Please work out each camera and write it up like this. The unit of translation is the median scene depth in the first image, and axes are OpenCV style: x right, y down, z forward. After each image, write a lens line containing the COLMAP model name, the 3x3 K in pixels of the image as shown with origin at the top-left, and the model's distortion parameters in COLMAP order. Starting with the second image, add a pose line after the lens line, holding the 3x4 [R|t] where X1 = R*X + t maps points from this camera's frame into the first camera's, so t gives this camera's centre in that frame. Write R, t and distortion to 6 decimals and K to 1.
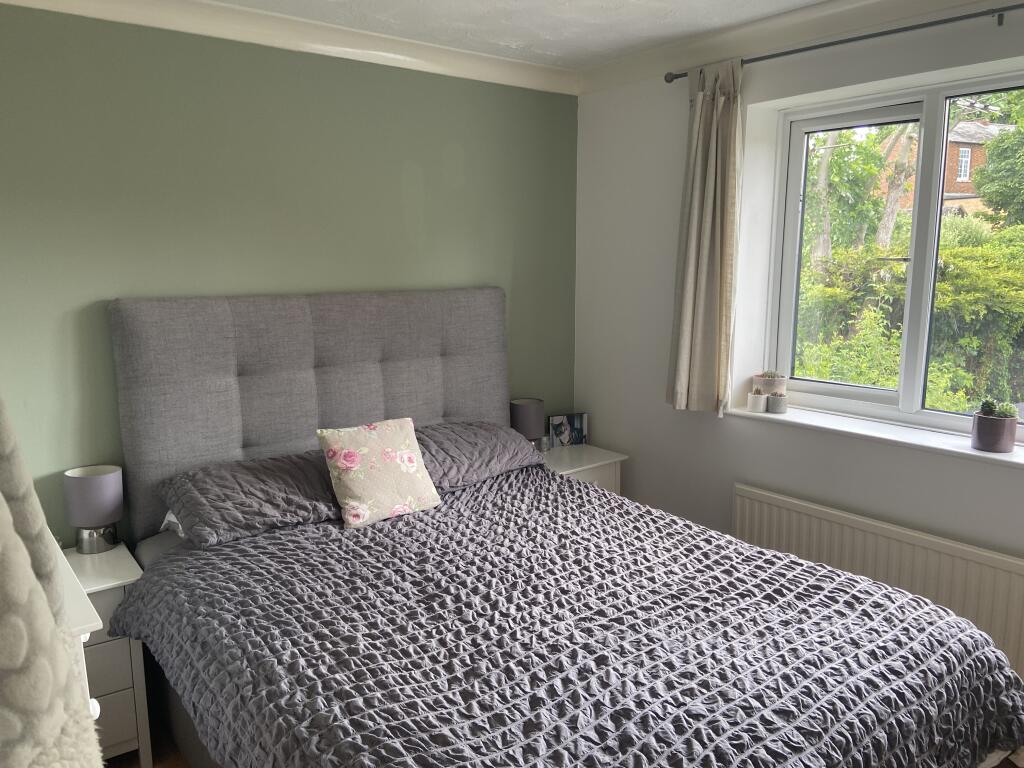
lens RADIAL K [[775.8, 0, 511.0], [0, 775.8, 380.9], [0, 0, 1]] dist [-0.002169, -0.003485]
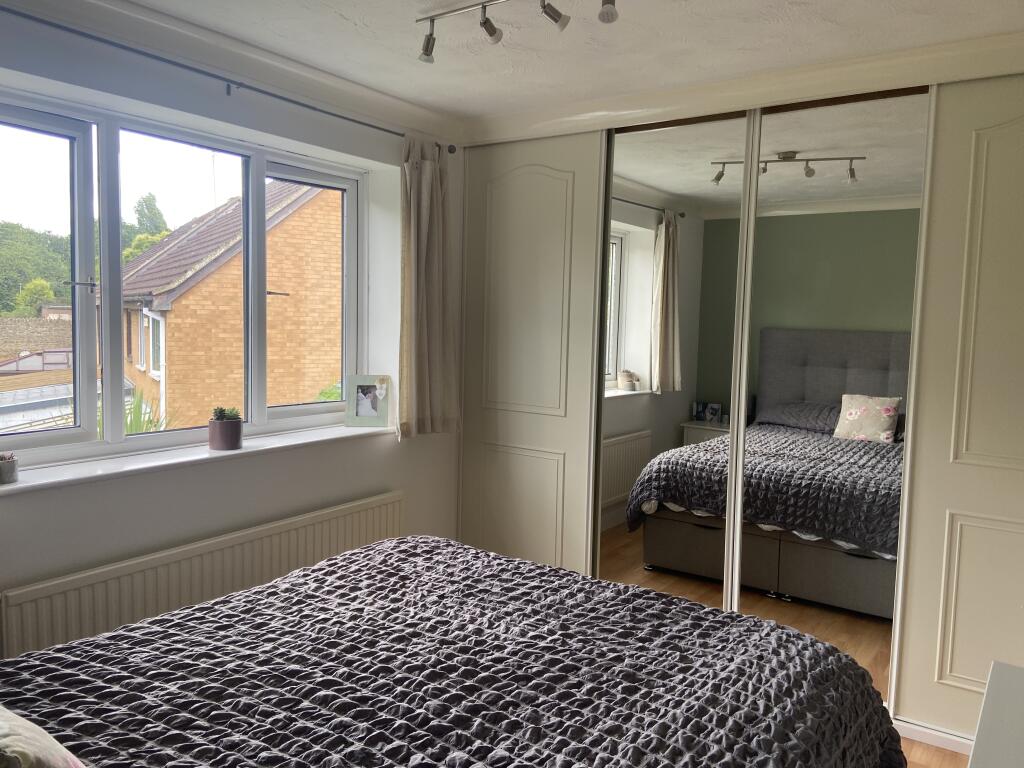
lens RADIAL K [[775.8, 0, 511.2], [0, 775.8, 385.3], [0, 0, 1]] dist [-0.002169, -0.003485]
pose [[-0.286880, -0.091986, 0.953540, -0.614572], [0.140382, 0.980597, 0.136832, -0.105028], [-0.947625, 0.173114, -0.268400, 0.881296]]
